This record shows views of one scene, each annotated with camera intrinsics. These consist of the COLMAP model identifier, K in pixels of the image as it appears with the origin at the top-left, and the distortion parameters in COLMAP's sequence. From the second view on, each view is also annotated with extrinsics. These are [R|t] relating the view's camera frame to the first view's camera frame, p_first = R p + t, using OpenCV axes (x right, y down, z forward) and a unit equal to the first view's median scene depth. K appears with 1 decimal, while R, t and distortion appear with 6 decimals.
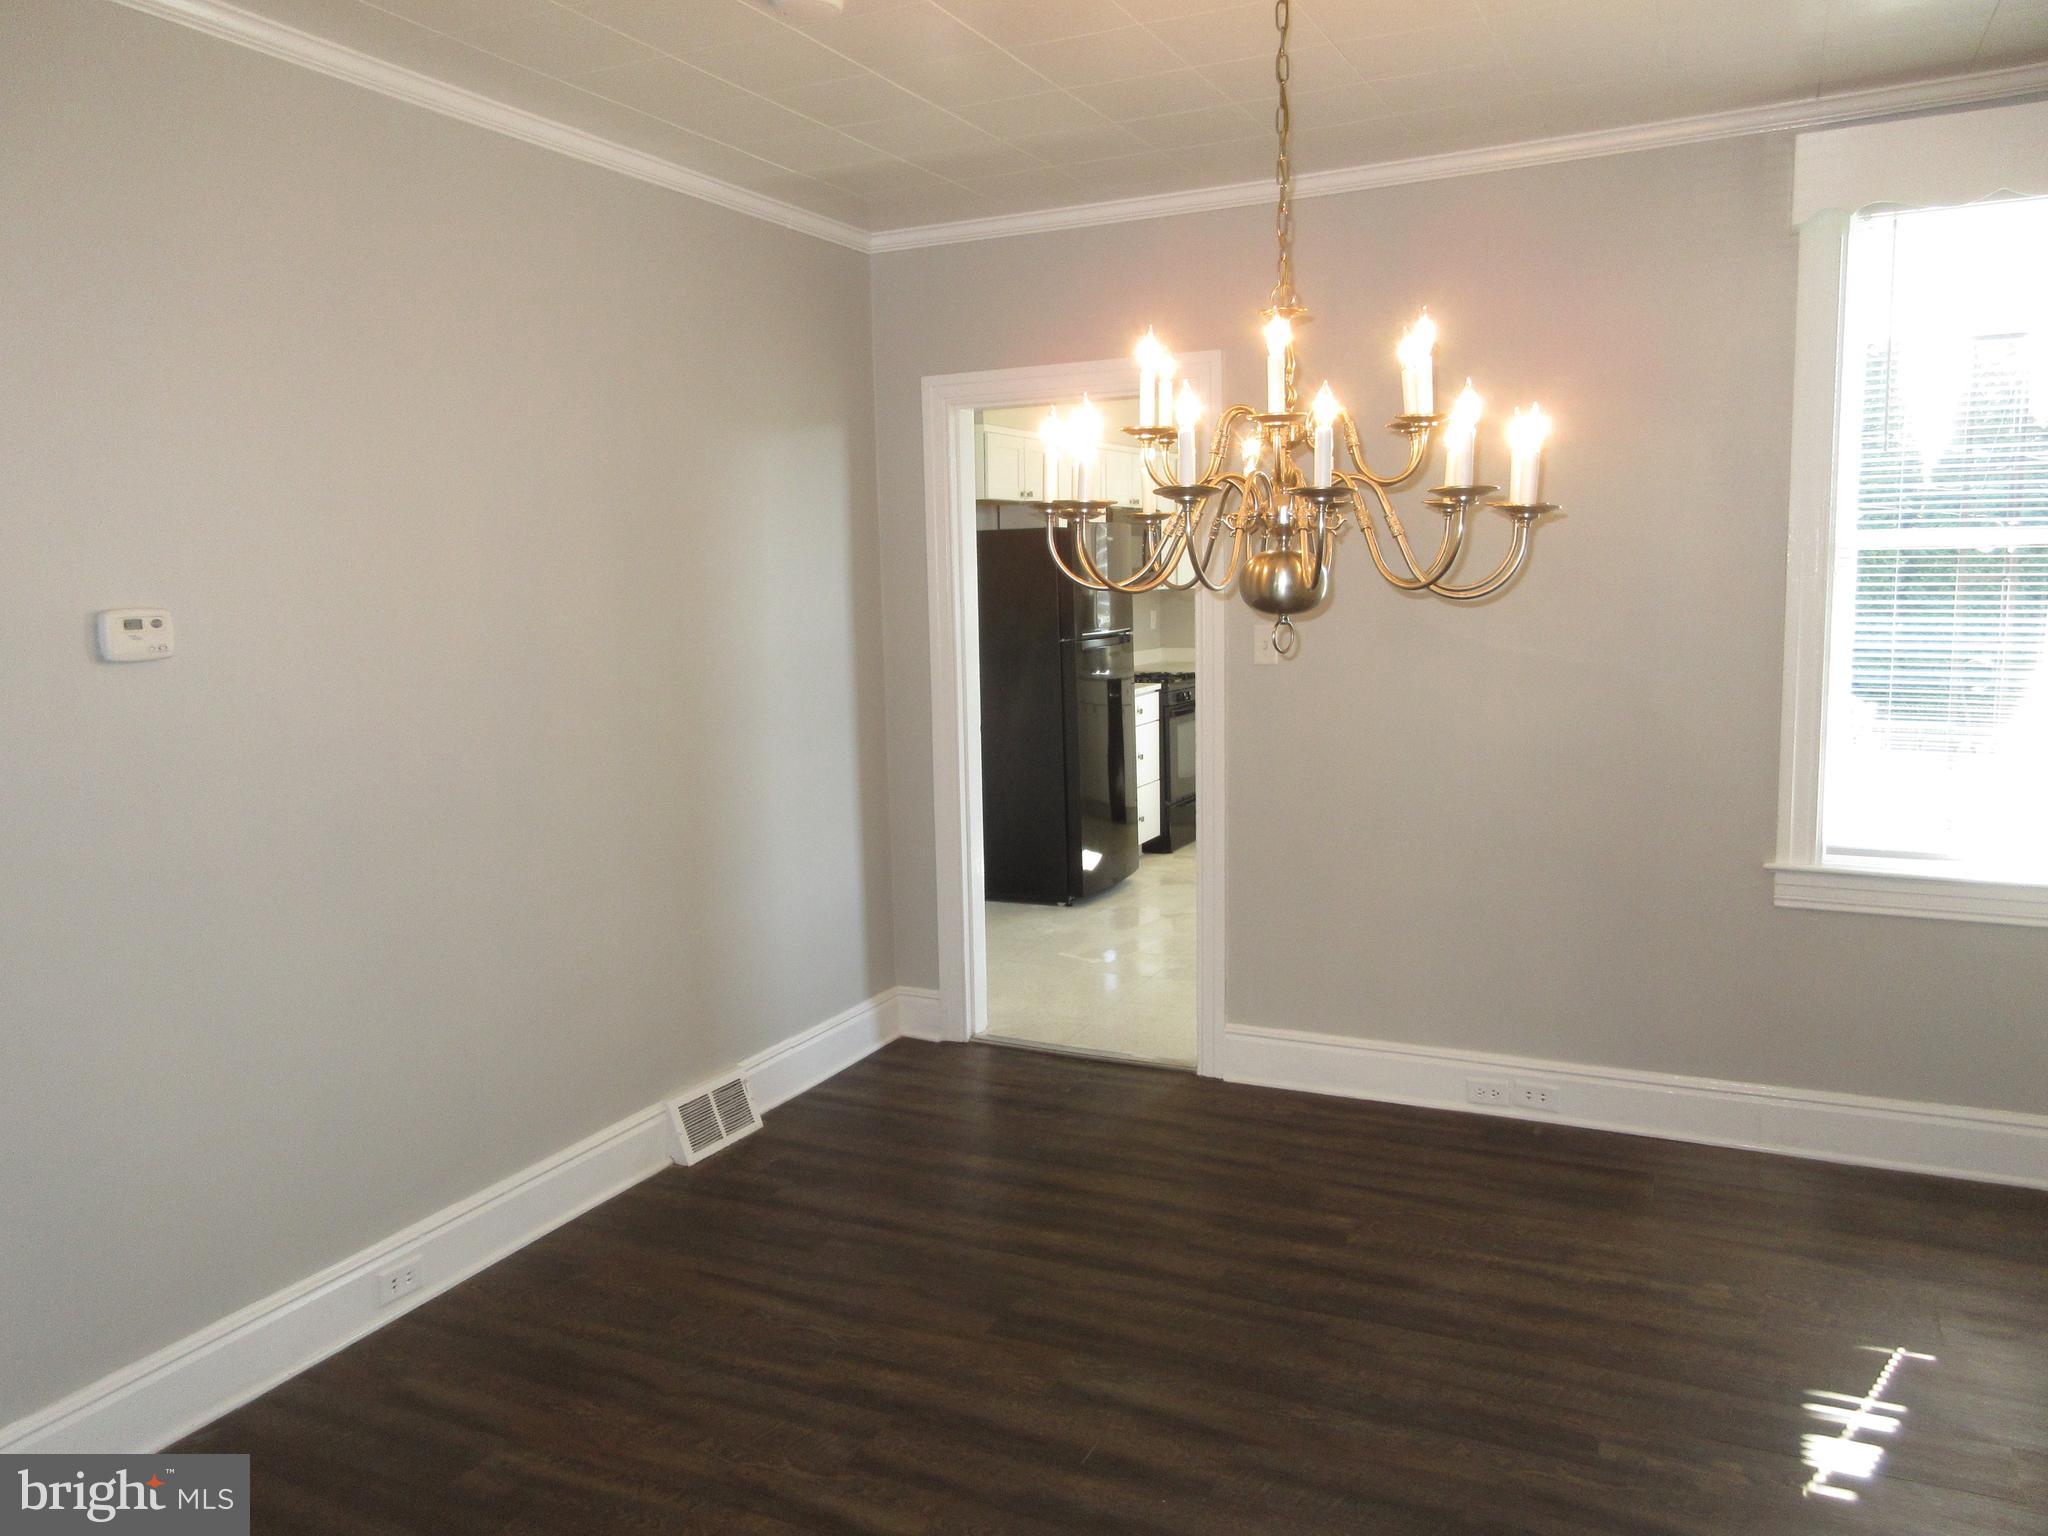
lens RADIAL K [[1541.7, 0, 1041.4], [0, 1541.7, 765.0], [0, 0, 1]] dist [0.018167, 0.006659]
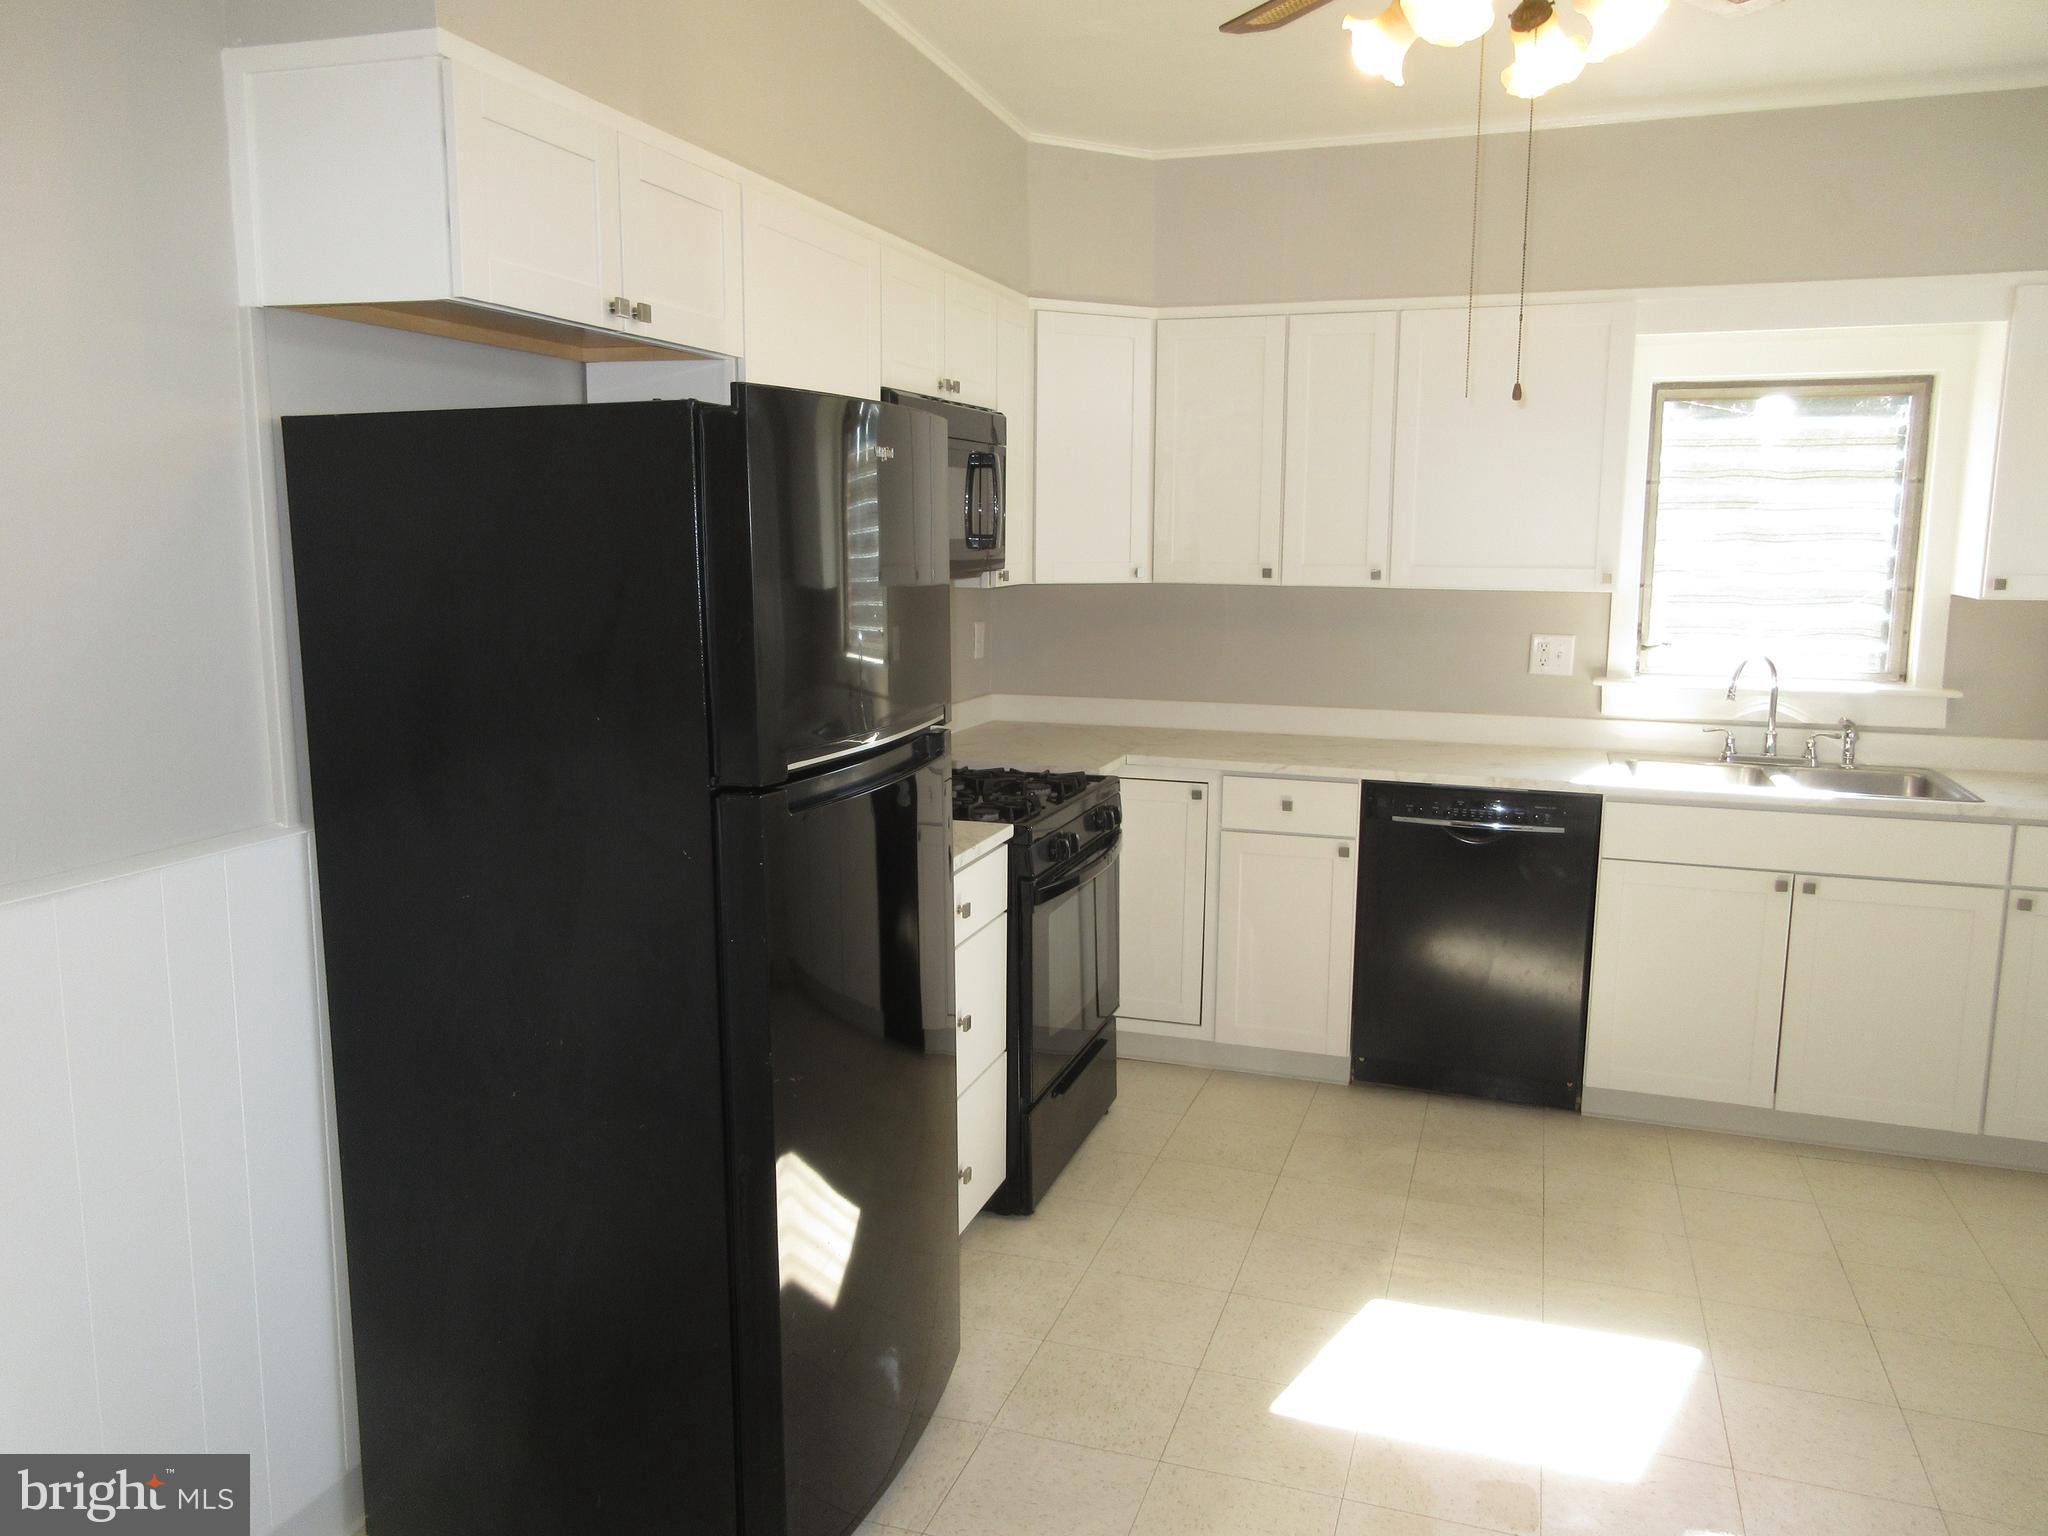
lens RADIAL K [[1528.3, 0, 1034.7], [0, 1528.3, 763.6], [0, 0, 1]] dist [0.012529, -0.001659]
pose [[0.991341, 0.003718, 0.131257, 0.060227], [-0.005531, 0.999894, 0.013457, -0.149037], [-0.131193, -0.014066, 0.991257, 1.208703]]
